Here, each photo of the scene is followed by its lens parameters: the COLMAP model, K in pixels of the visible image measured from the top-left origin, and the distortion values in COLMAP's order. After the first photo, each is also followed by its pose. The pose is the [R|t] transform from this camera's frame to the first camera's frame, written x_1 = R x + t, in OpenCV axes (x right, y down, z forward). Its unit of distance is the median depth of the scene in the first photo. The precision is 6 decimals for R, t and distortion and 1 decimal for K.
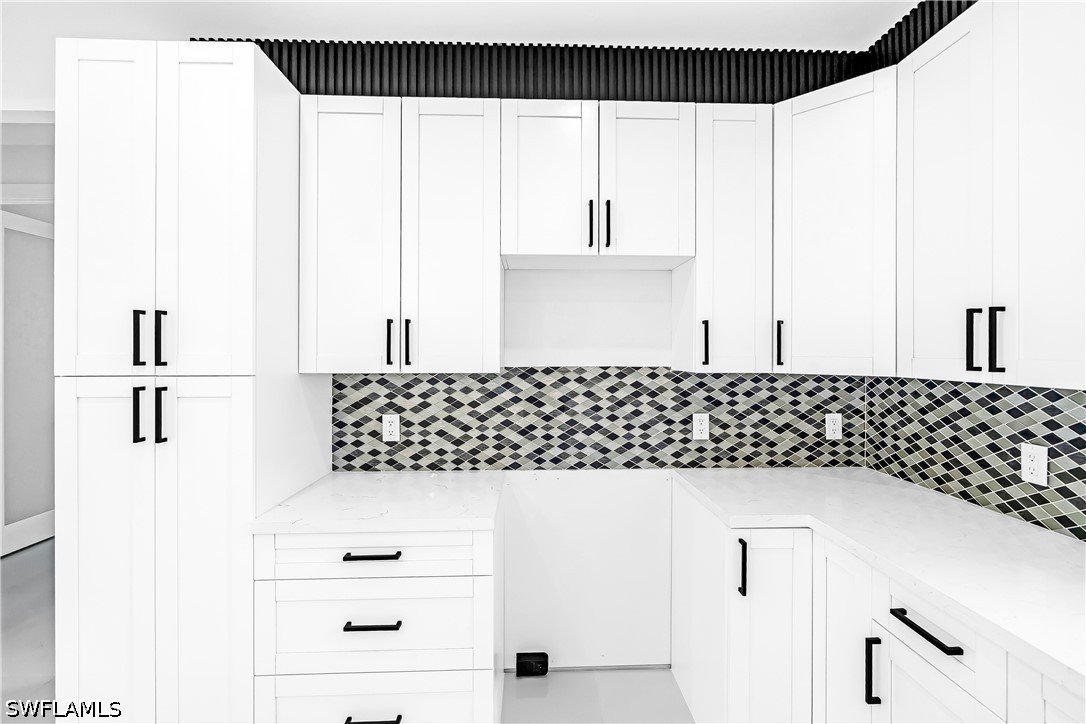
lens RADIAL K [[496.4, 0, 550.9], [0, 496.4, 357.2], [0, 0, 1]] dist [0.021906, -0.000420]
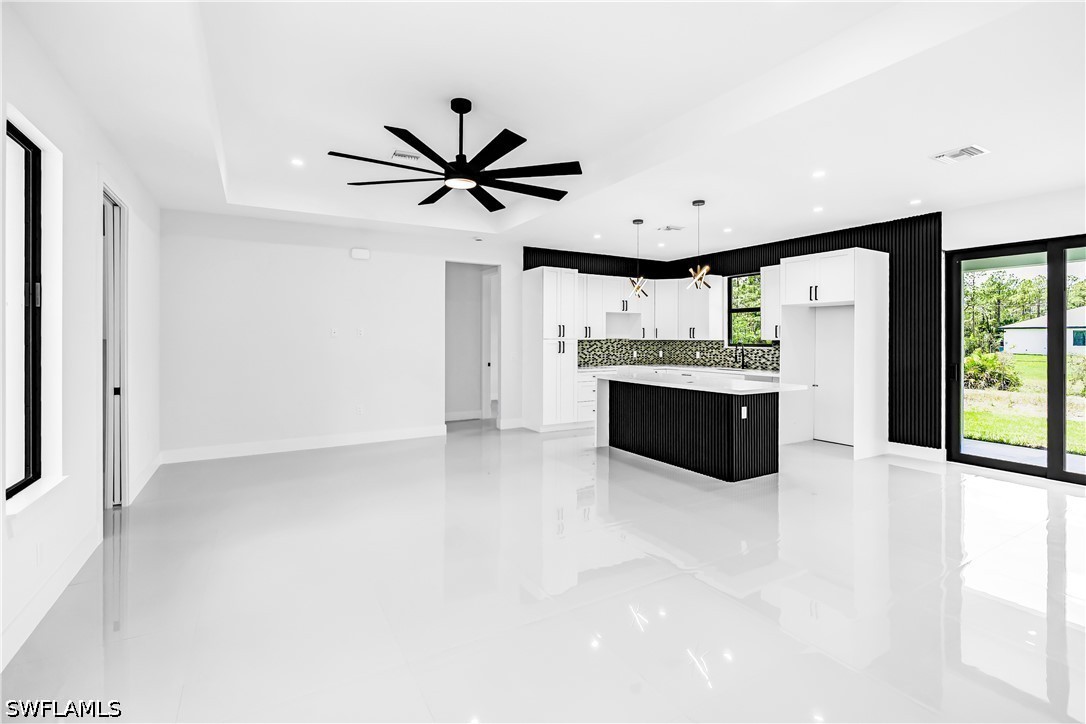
lens RADIAL K [[496.4, 0, 541.8], [0, 496.4, 339.0], [0, 0, 1]] dist [0.021906, -0.000420]
pose [[0.891129, 0.001796, 0.453747, -2.179124], [0.004994, 0.999893, -0.013765, 0.070408], [-0.453723, 0.014533, 0.891024, -2.208065]]
